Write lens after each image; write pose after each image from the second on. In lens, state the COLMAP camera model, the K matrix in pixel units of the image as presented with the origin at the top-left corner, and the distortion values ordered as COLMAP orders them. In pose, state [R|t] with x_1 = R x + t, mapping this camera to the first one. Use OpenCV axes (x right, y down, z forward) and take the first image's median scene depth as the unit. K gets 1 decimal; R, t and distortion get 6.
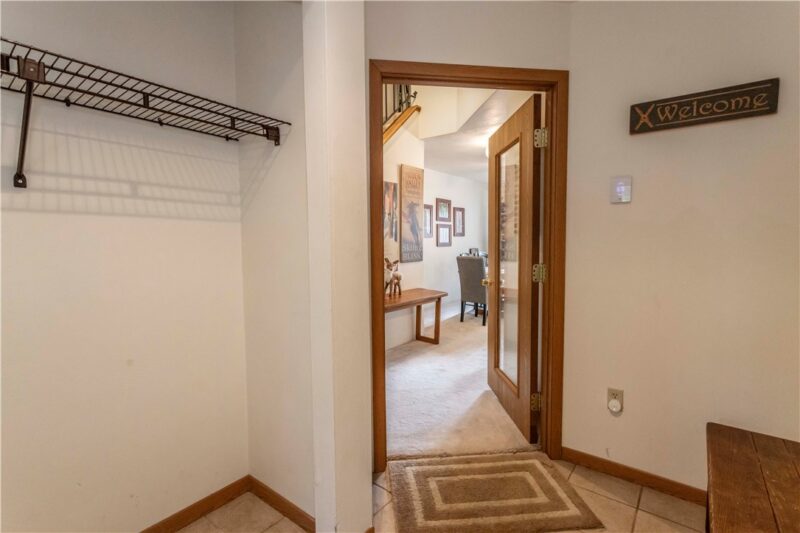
lens RADIAL K [[375.3, 0, 403.0], [0, 375.3, 264.0], [0, 0, 1]] dist [0.005625, 0.000949]
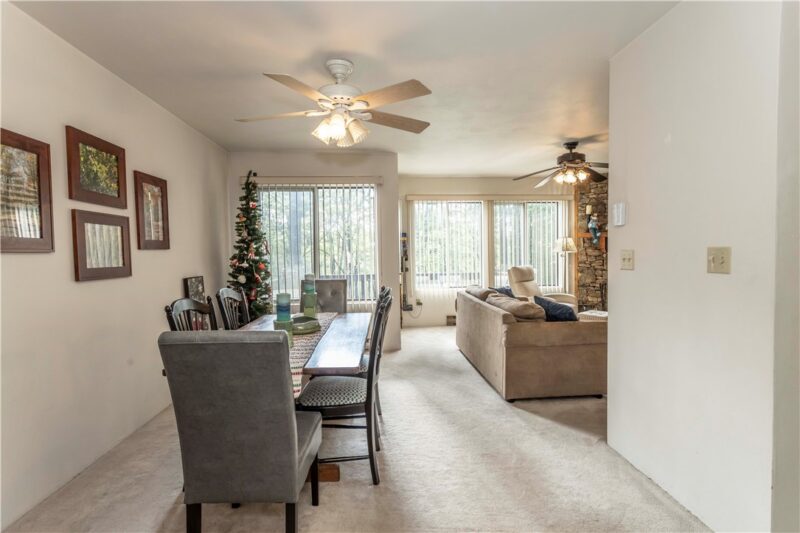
lens RADIAL K [[399.0, 0, 399.6], [0, 399.0, 263.1], [0, 0, 1]] dist [-0.003202, -0.000120]
pose [[0.757501, -0.032576, 0.652020, 0.080437], [0.057440, 0.998207, -0.016860, -0.041914], [-0.650302, 0.050224, 0.758014, 0.585599]]
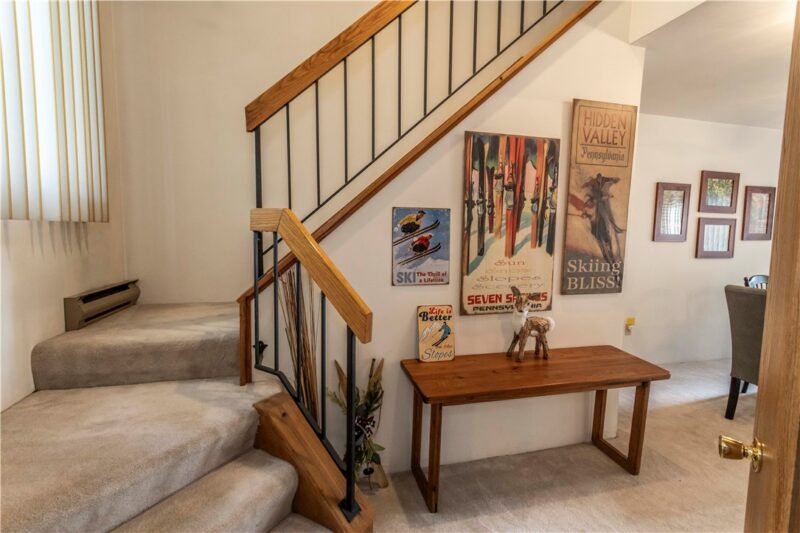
lens RADIAL K [[375.3, 0, 394.8], [0, 375.3, 268.2], [0, 0, 1]] dist [0.005625, 0.000949]
pose [[0.792494, 0.072874, -0.605510, 0.078257], [-0.057425, 0.997341, 0.044873, -0.031440], [0.607170, -0.000790, 0.794572, 0.282915]]
